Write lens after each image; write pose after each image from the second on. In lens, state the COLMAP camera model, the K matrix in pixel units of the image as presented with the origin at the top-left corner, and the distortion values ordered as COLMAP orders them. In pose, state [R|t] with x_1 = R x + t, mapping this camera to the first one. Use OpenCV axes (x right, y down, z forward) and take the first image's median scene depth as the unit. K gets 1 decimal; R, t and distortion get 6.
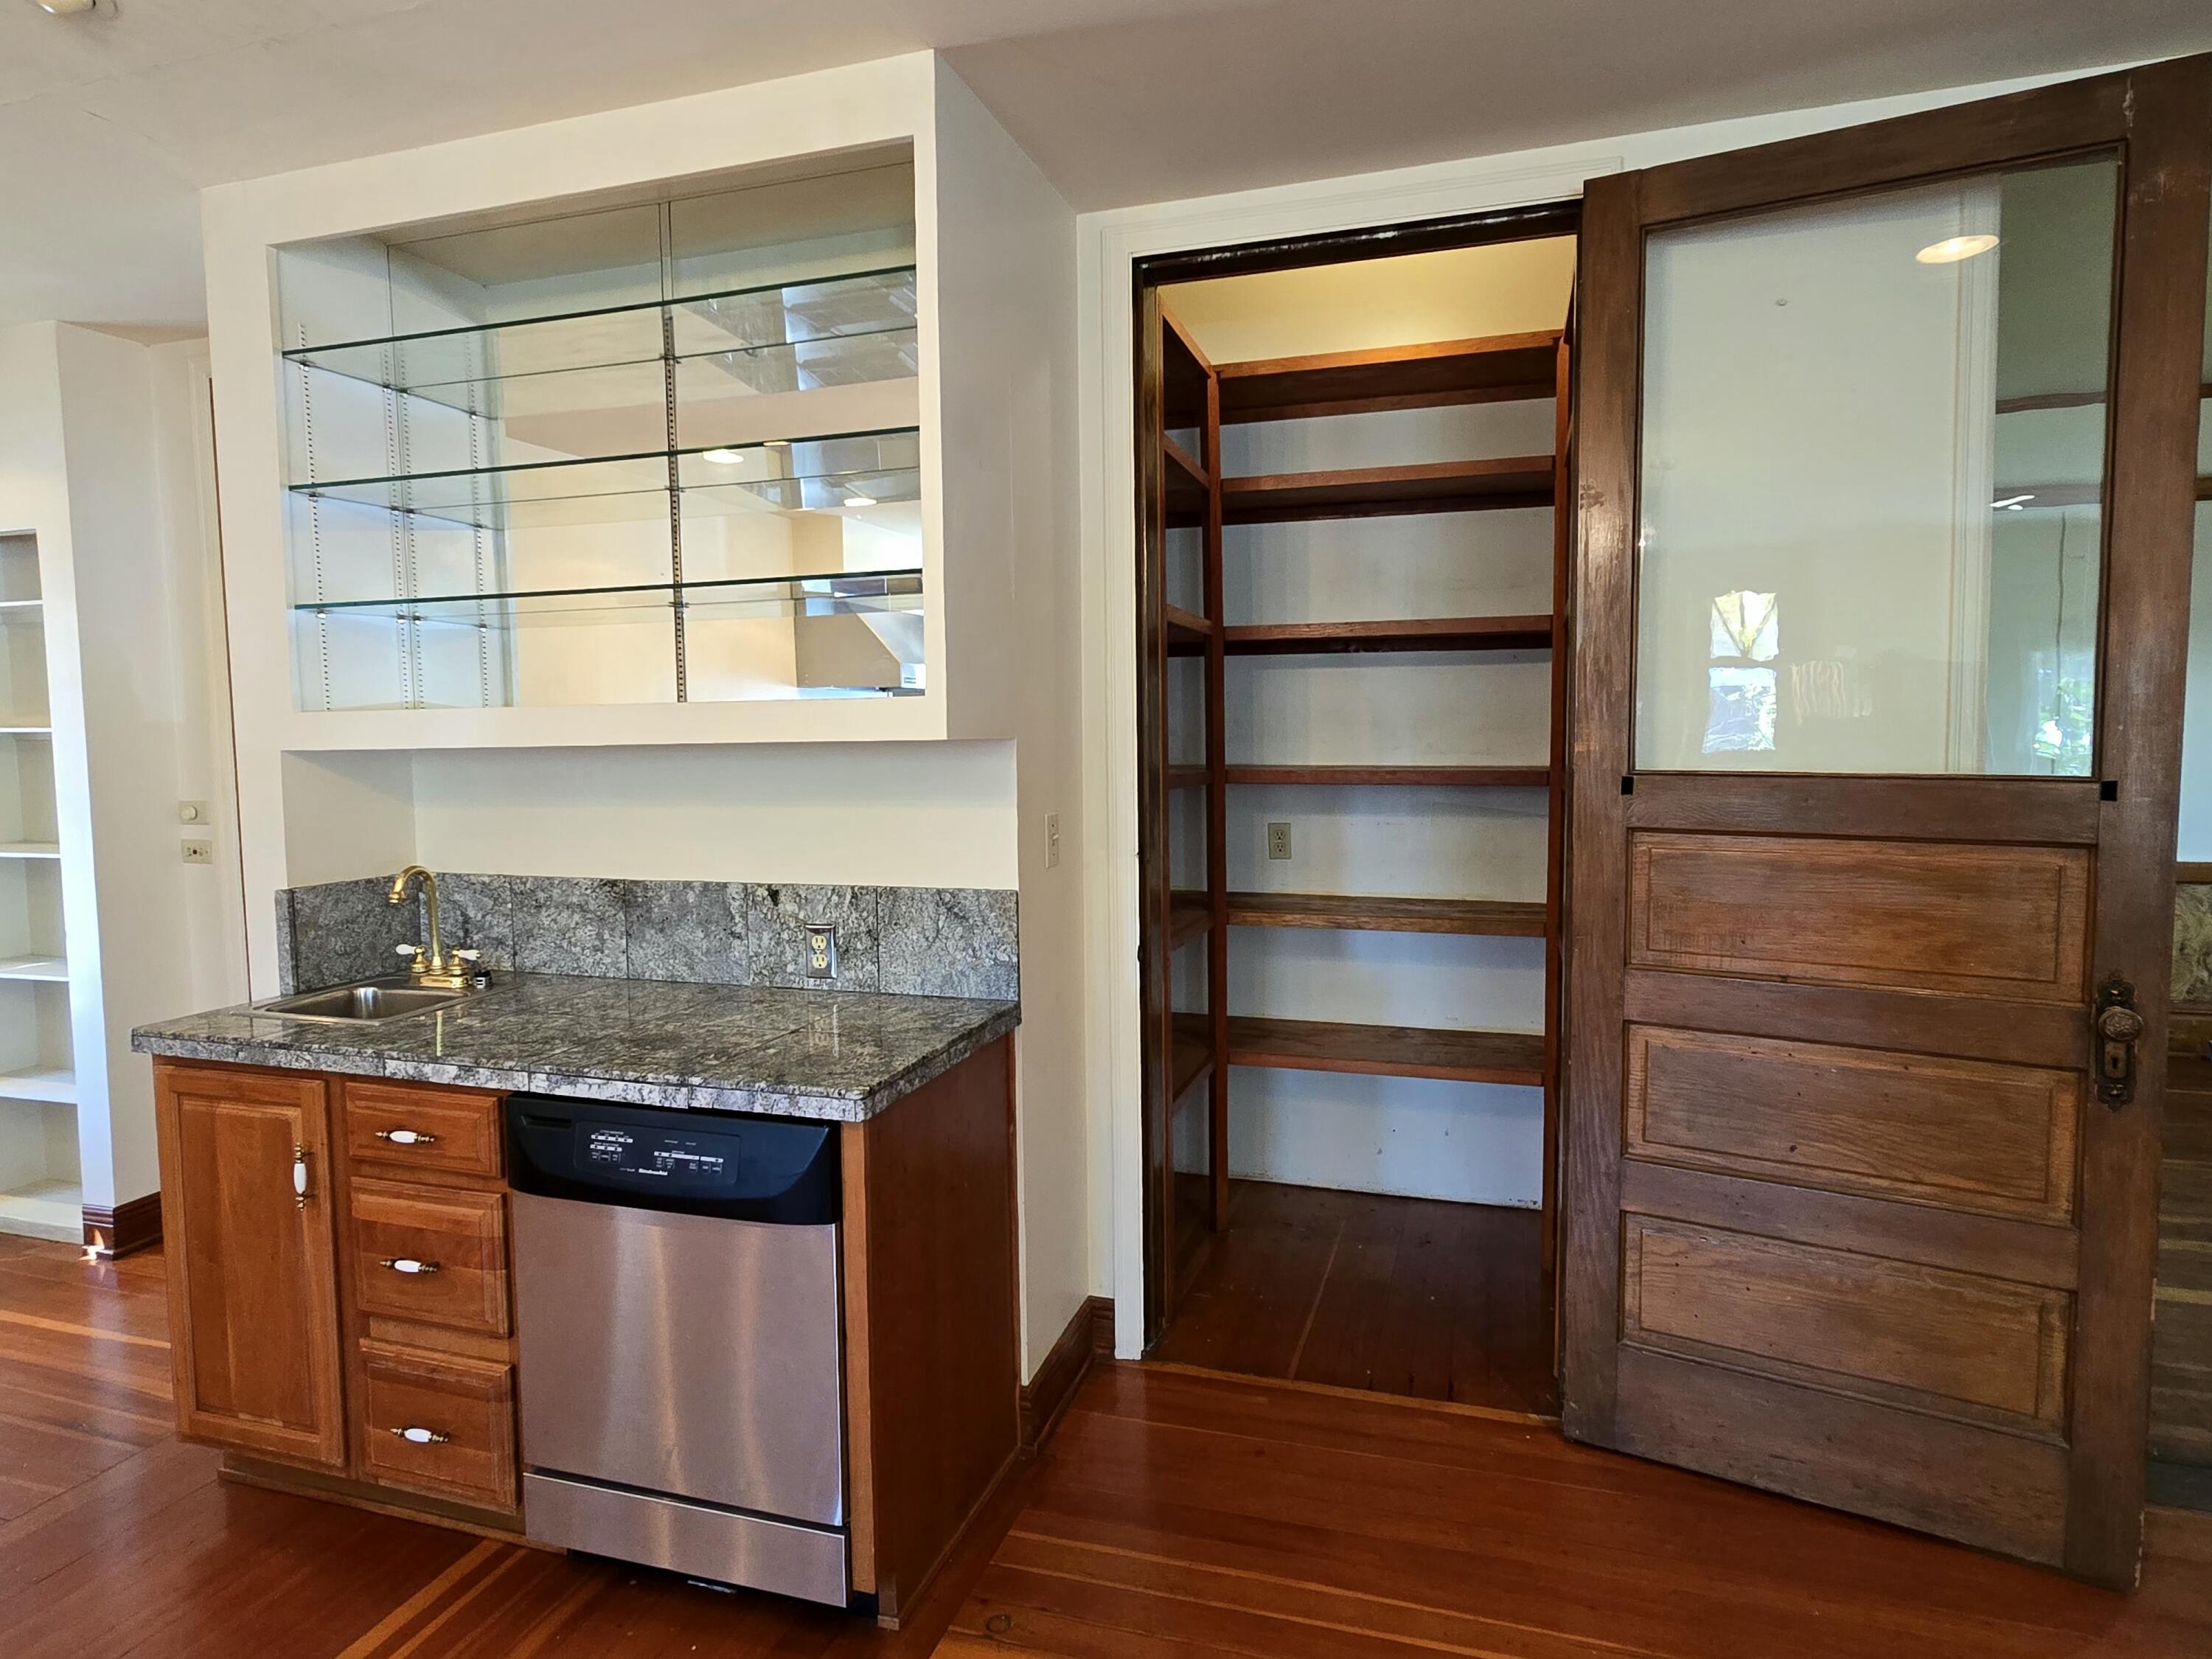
lens RADIAL K [[1244.3, 0, 1111.5], [0, 1244.3, 816.7], [0, 0, 1]] dist [0.003399, 0.000524]
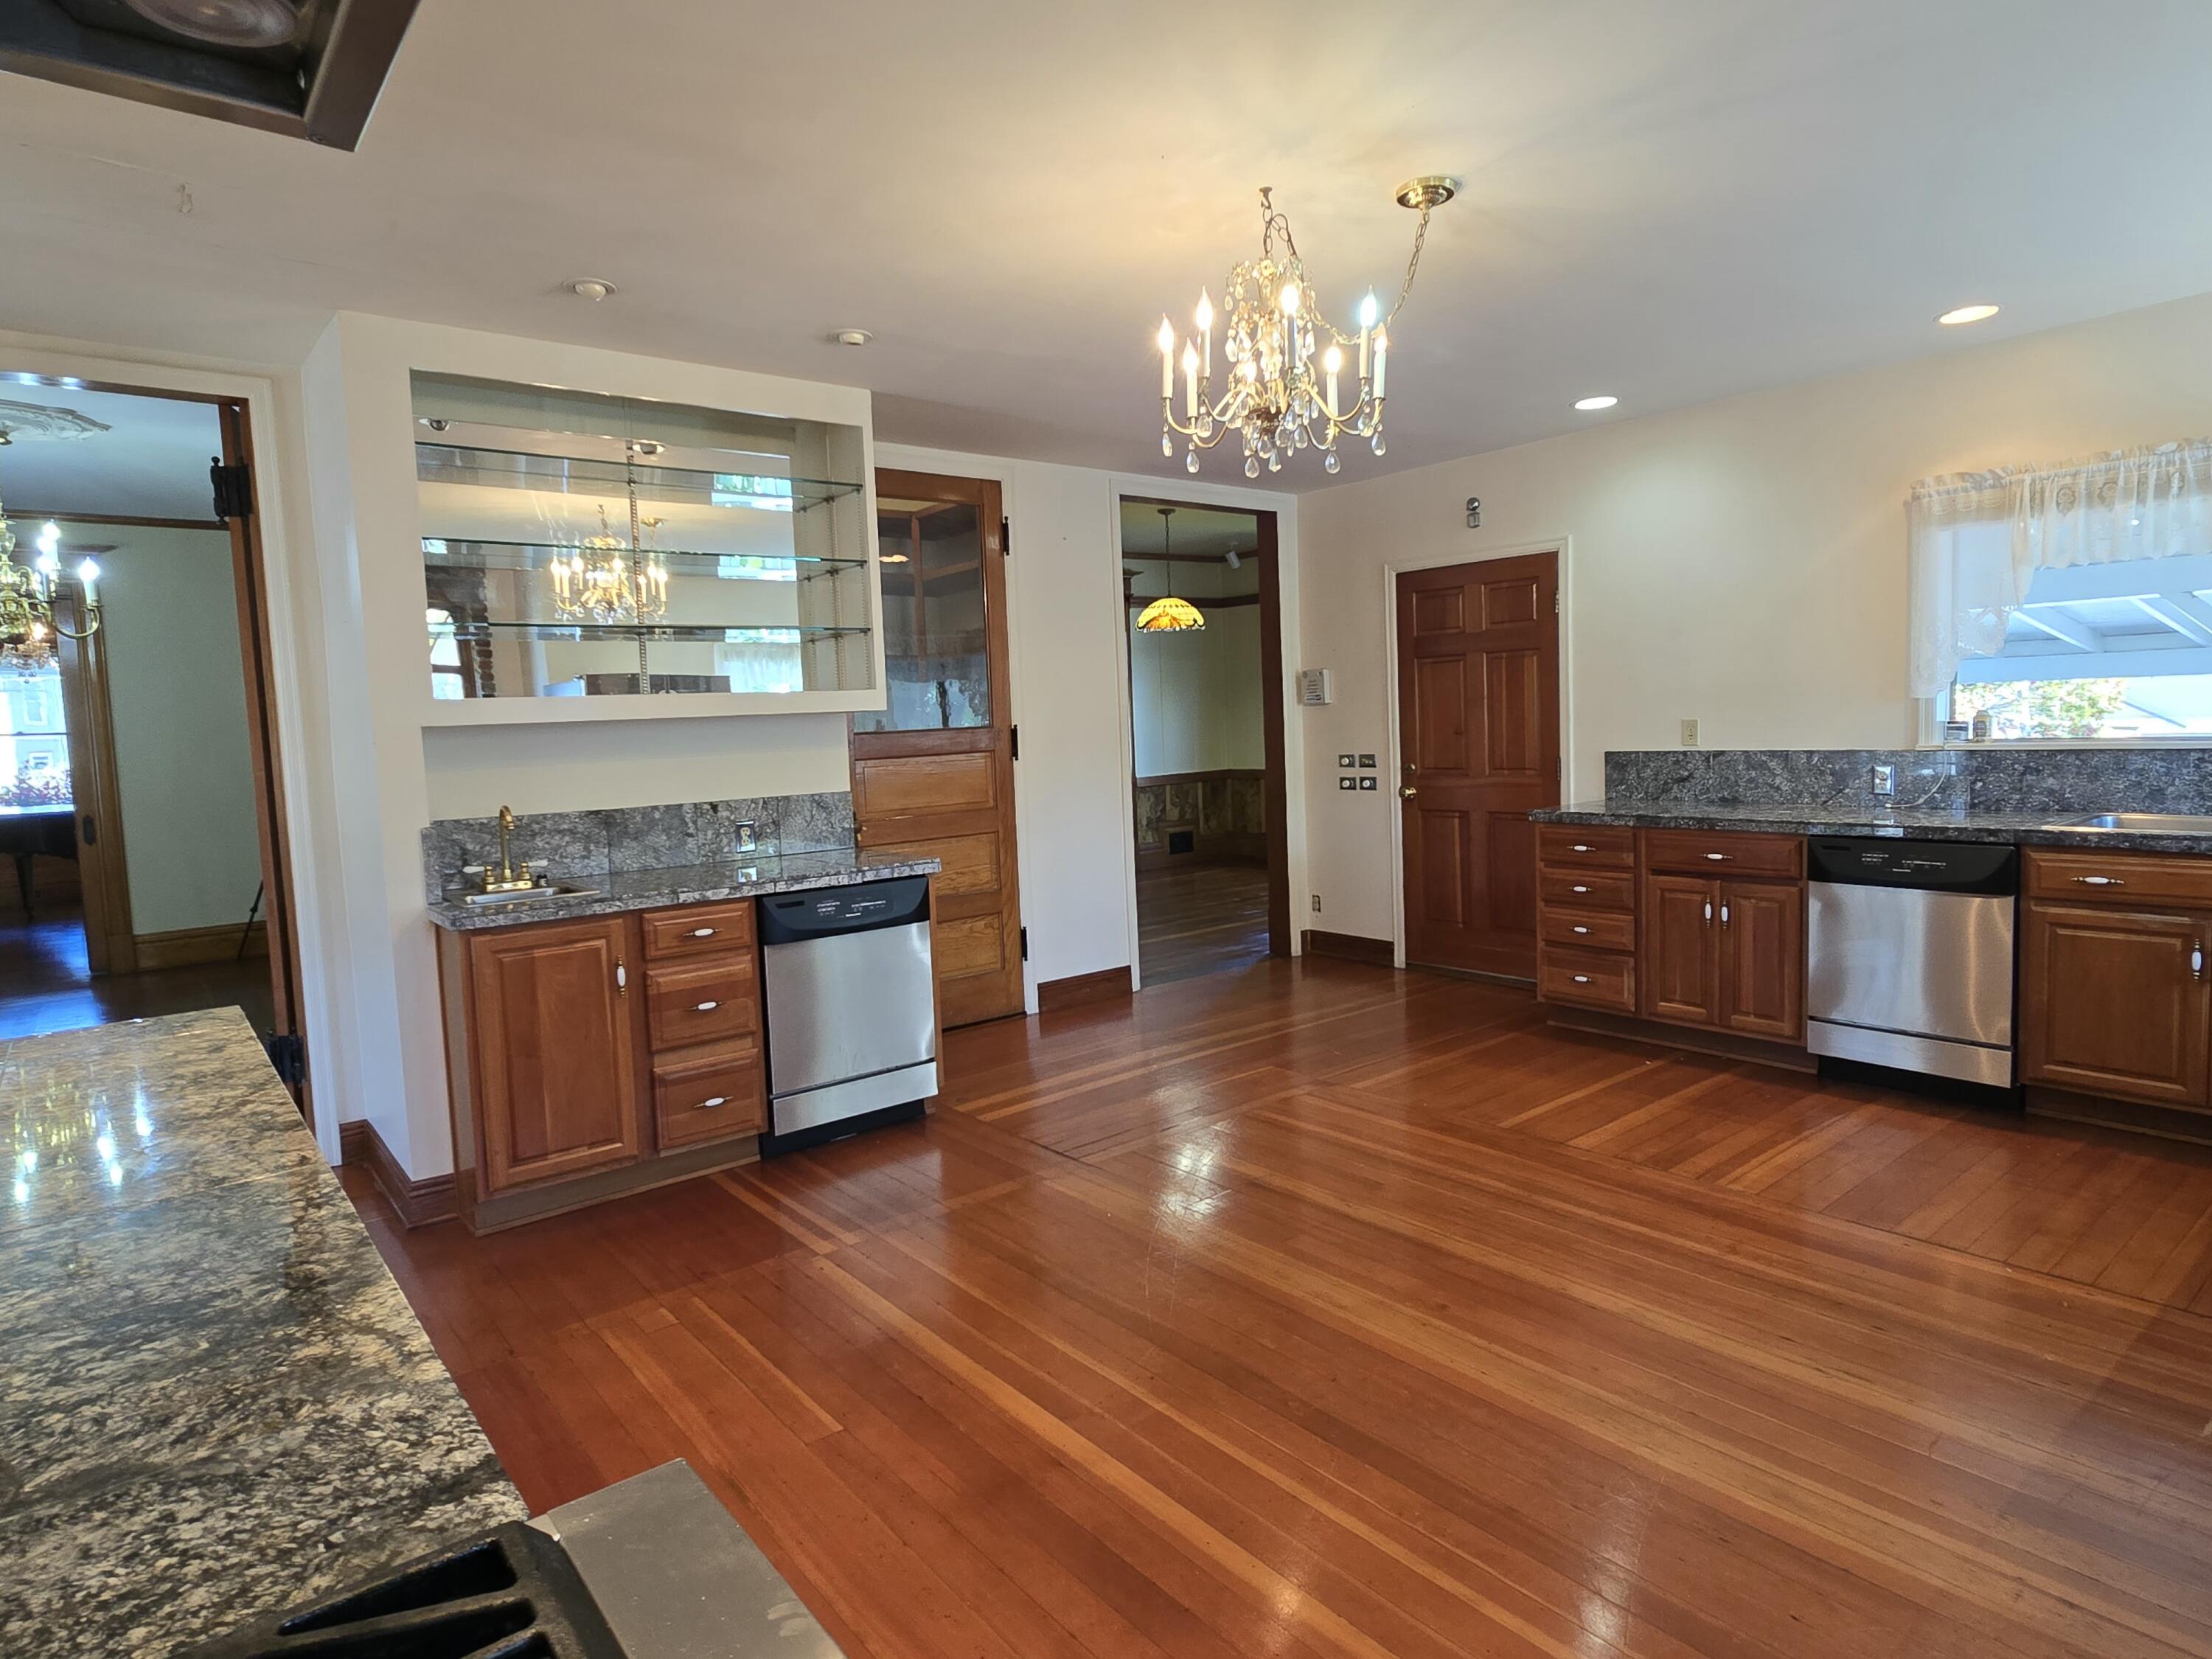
lens RADIAL K [[1244.3, 0, 1111.5], [0, 1244.3, 816.7], [0, 0, 1]] dist [0.003399, 0.000524]
pose [[0.542158, -0.073476, 0.837058, -1.390337], [0.091075, 0.995439, 0.028389, 0.075598], [-0.835326, 0.060844, 0.546377, -0.381700]]
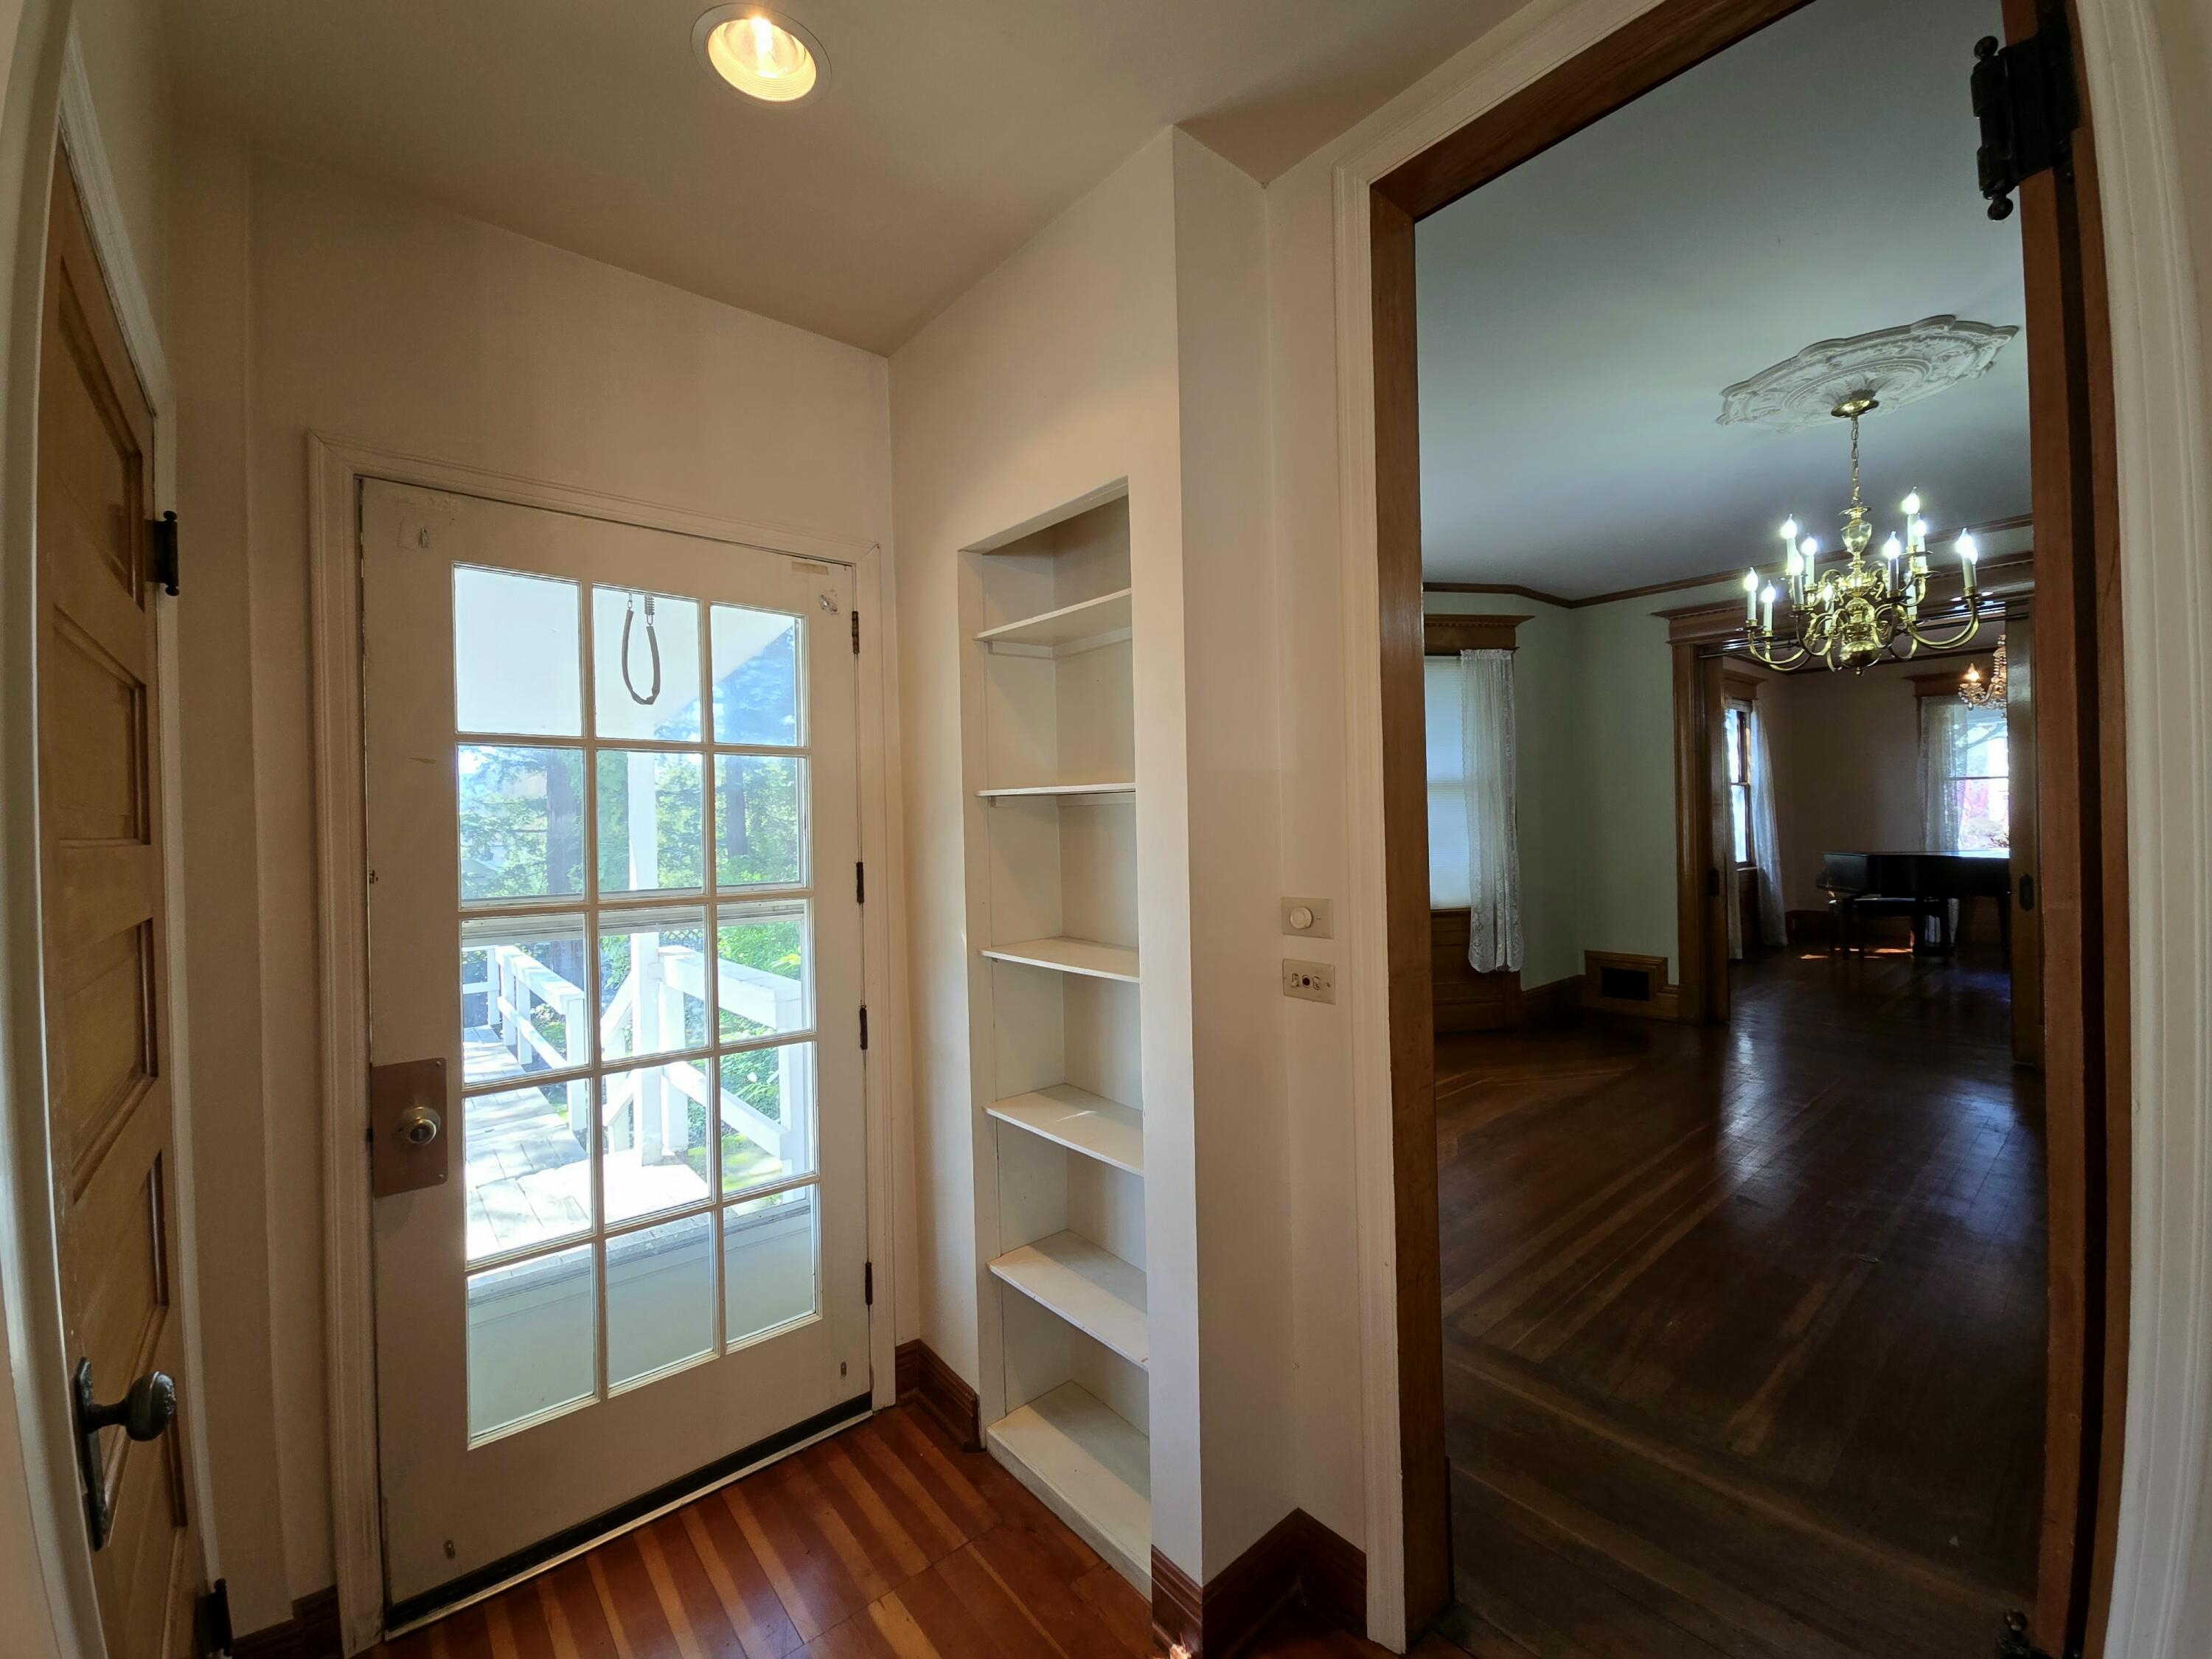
lens RADIAL K [[926.6, 0, 1106.9], [0, 926.6, 819.7], [0, 0, 1]] dist [-0.000673, -0.000204]
pose [[0.852769, 0.001643, -0.522286, -0.811177], [-0.030009, 0.998497, -0.045857, -0.039202], [0.521426, 0.054779, 0.851537, 0.771566]]
